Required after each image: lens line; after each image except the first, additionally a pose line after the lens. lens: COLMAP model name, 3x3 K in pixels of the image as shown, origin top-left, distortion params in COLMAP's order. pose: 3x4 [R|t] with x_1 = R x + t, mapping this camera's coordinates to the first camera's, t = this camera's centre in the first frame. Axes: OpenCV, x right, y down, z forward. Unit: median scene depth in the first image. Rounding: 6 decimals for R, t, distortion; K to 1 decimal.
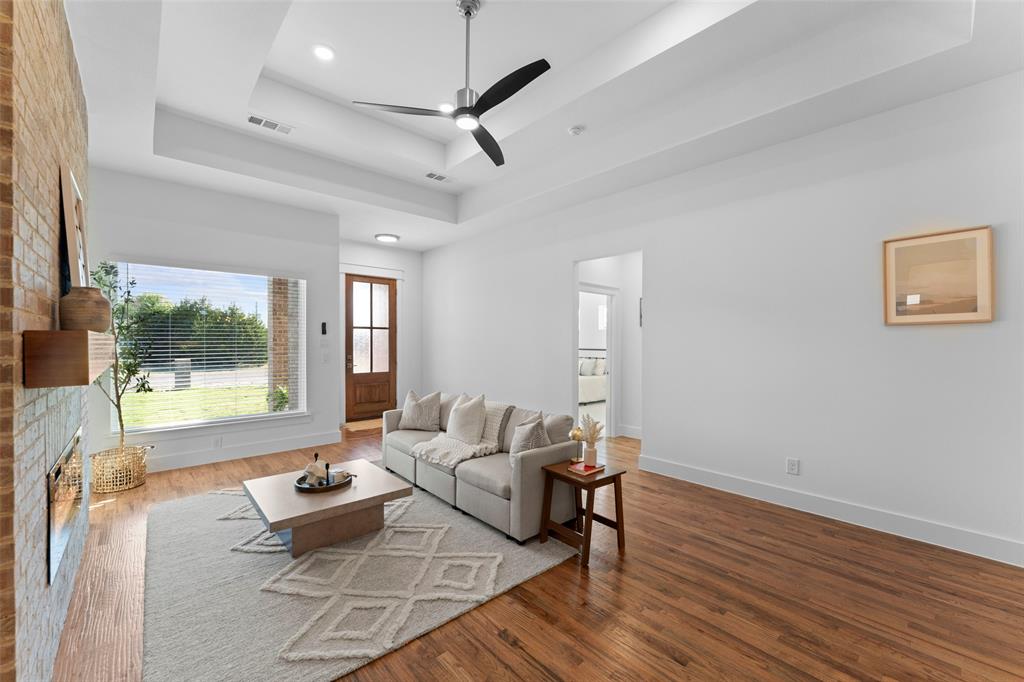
lens RADIAL K [[409.8, 0, 505.7], [0, 409.8, 345.6], [0, 0, 1]] dist [-0.005814, 0.002581]
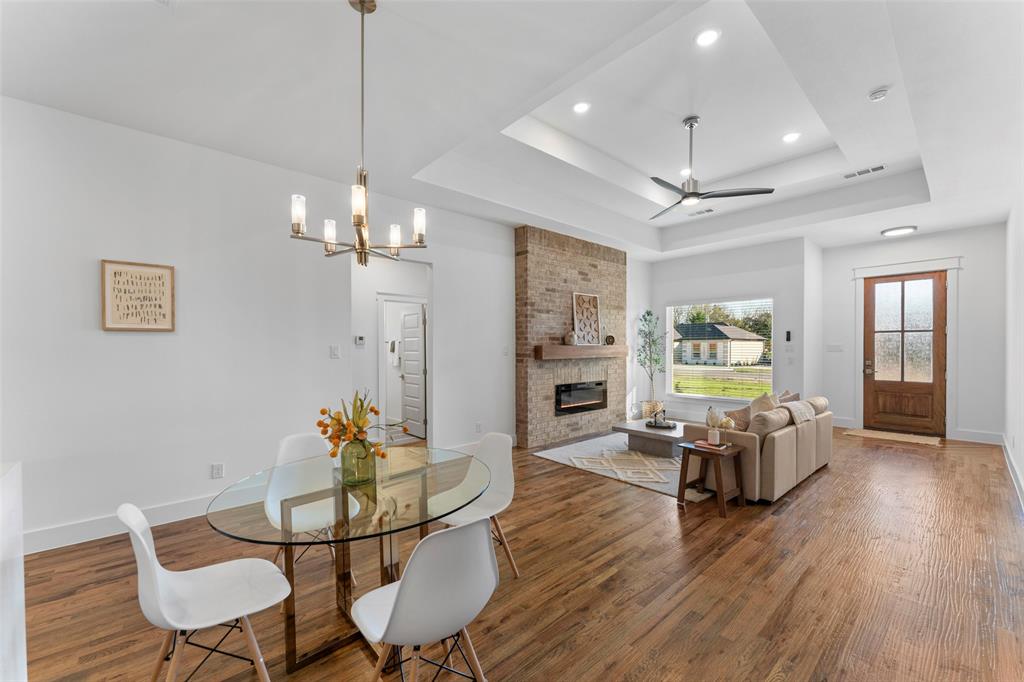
lens RADIAL K [[409.8, 0, 503.4], [0, 409.8, 351.5], [0, 0, 1]] dist [-0.005814, 0.002581]
pose [[-0.010310, 0.008211, -0.999913, 0.606122], [-0.005675, 0.999950, 0.008270, -0.001583], [0.999931, 0.005760, -0.010263, 0.142347]]
